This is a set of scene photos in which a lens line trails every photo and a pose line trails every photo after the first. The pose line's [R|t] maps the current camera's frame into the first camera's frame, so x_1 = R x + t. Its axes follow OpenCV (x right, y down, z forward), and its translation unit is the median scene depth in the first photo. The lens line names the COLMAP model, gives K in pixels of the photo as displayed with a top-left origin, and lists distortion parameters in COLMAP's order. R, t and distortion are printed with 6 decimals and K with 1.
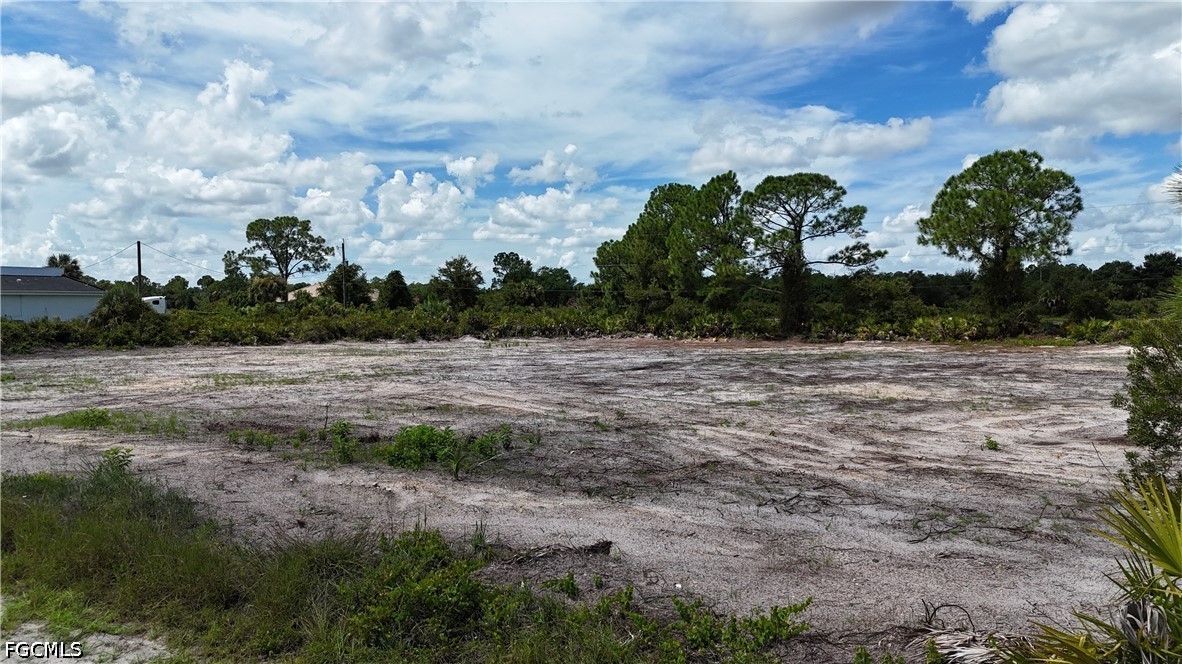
lens RADIAL K [[876.0, 0, 586.0], [0, 876.0, 335.1], [0, 0, 1]] dist [0.066965, -0.064040]
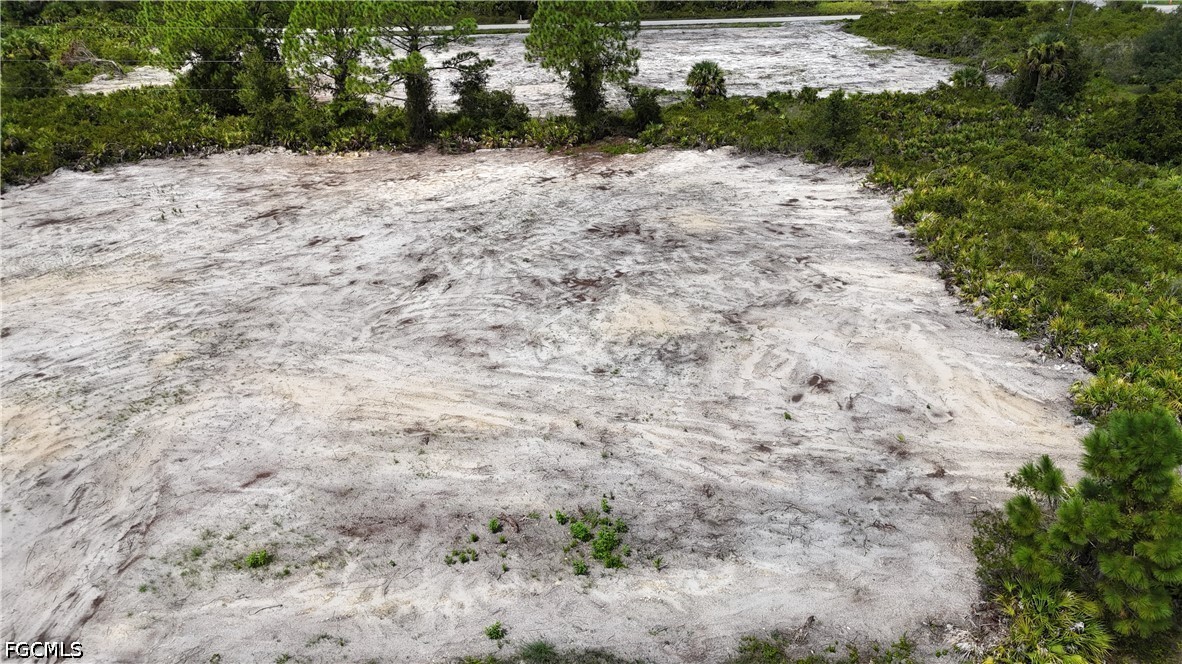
lens RADIAL K [[876.0, 0, 594.8], [0, 876.0, 332.6], [0, 0, 1]] dist [0.066965, -0.064040]
pose [[0.814659, -0.256991, 0.519890, -0.229284], [0.026274, 0.911890, 0.409594, -0.226698], [-0.579345, -0.320020, 0.749631, -0.048236]]
